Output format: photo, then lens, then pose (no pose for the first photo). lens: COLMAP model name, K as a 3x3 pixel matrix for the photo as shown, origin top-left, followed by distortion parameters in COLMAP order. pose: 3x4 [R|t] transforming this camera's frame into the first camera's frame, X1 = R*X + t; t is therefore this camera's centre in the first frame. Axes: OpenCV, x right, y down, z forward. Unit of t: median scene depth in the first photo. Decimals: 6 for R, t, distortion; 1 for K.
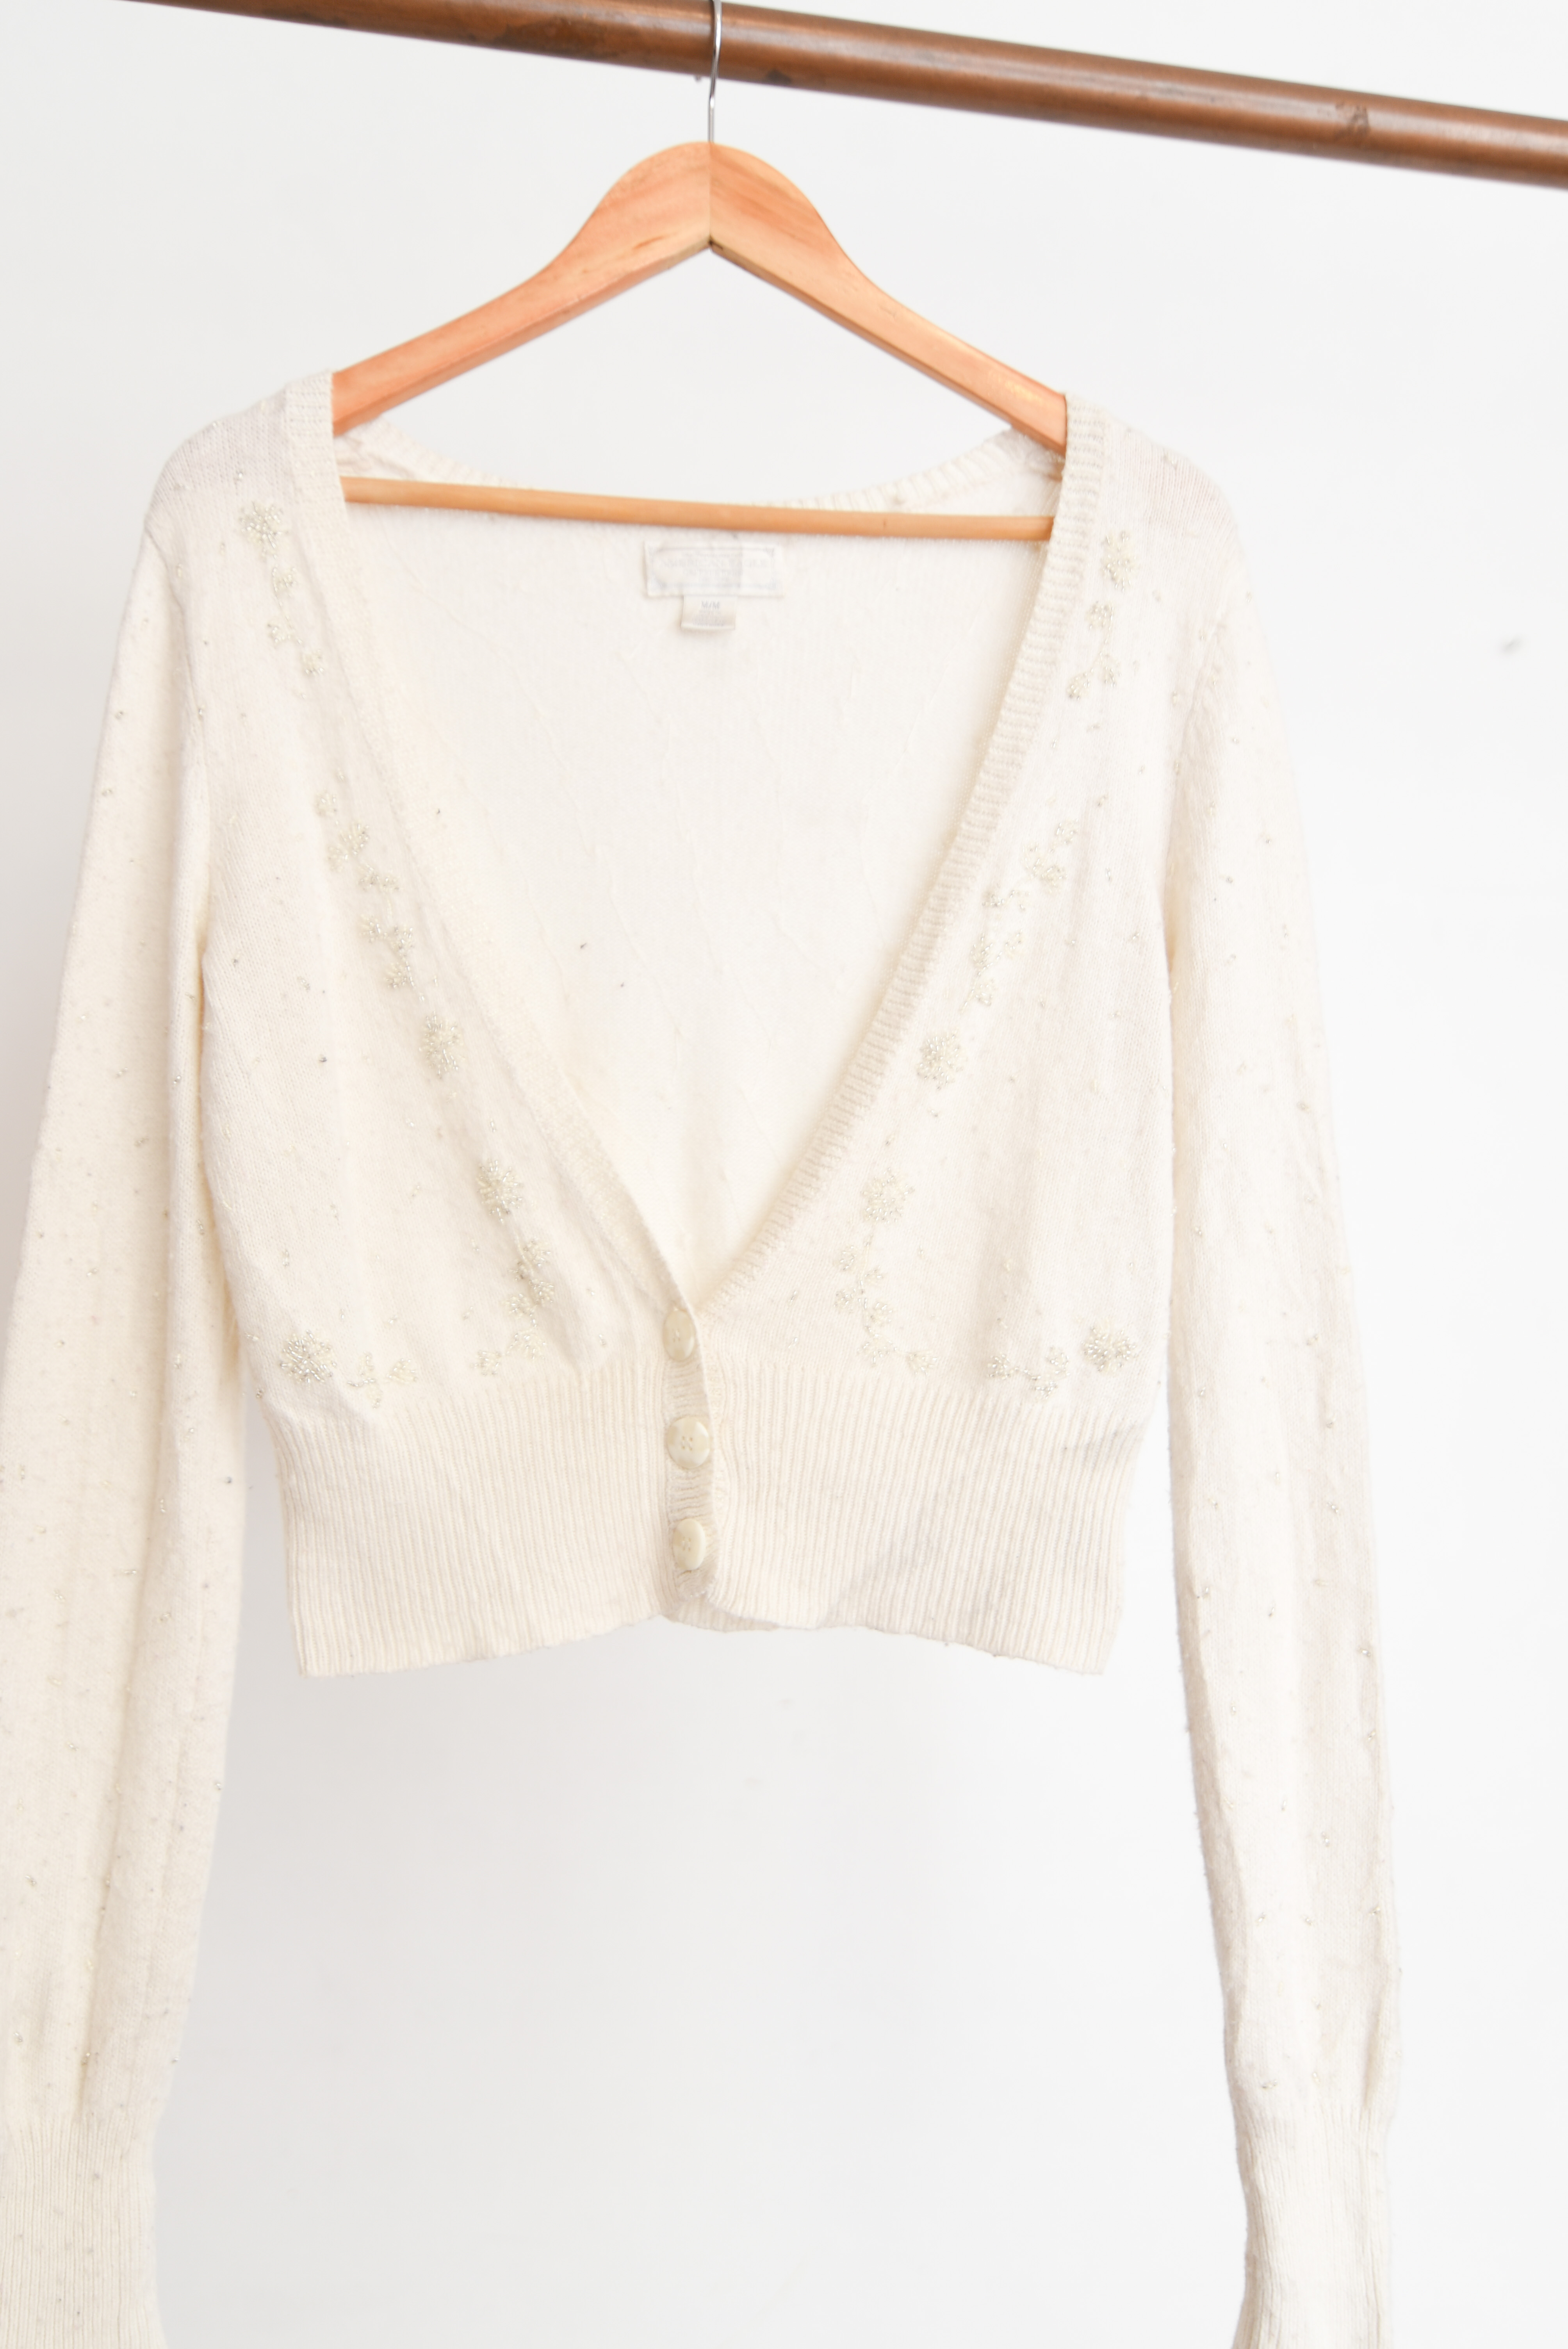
lens RADIAL K [[1745.6, 0, 784.0], [0, 1745.6, 1174.5], [0, 0, 1]] dist [-0.010488, -0.002111]
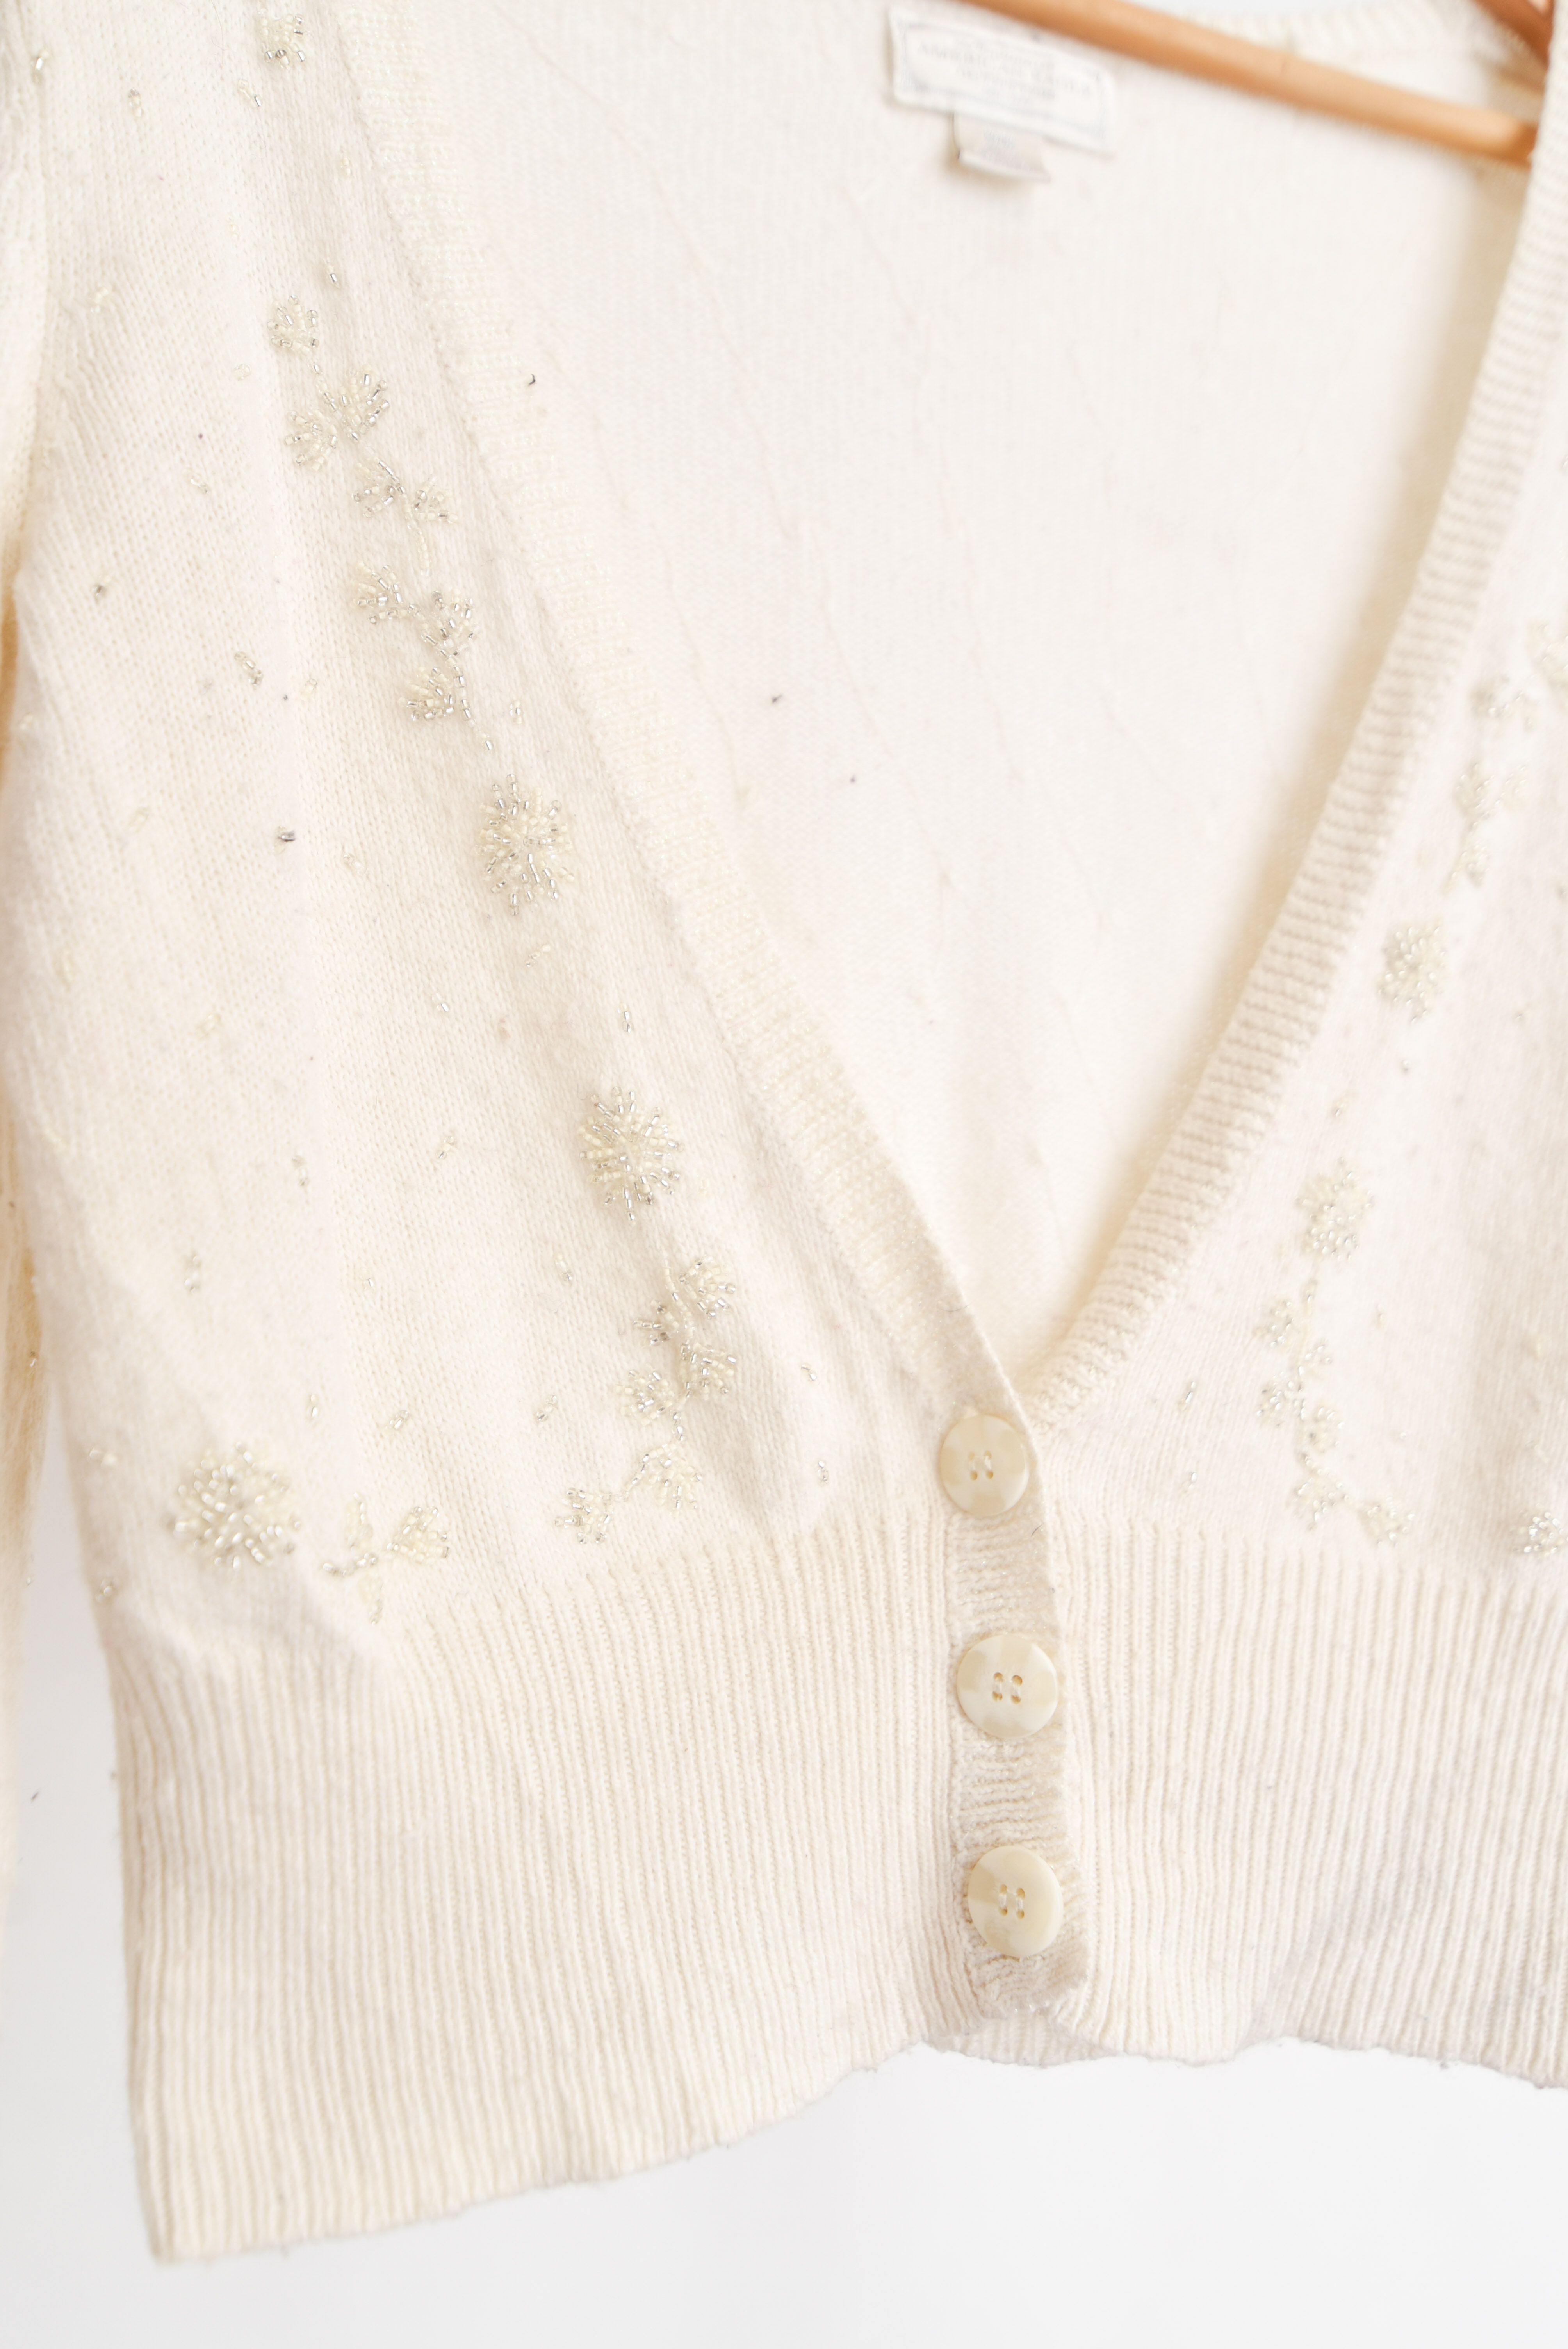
lens RADIAL K [[1745.6, 0, 784.0], [0, 1745.6, 1174.5], [0, 0, 1]] dist [-0.010488, -0.002111]
pose [[0.966960, 0.059289, 0.247938, -0.242464], [-0.047508, 0.997451, -0.053239, 0.038548], [-0.250462, 0.039701, 0.967312, 0.526897]]
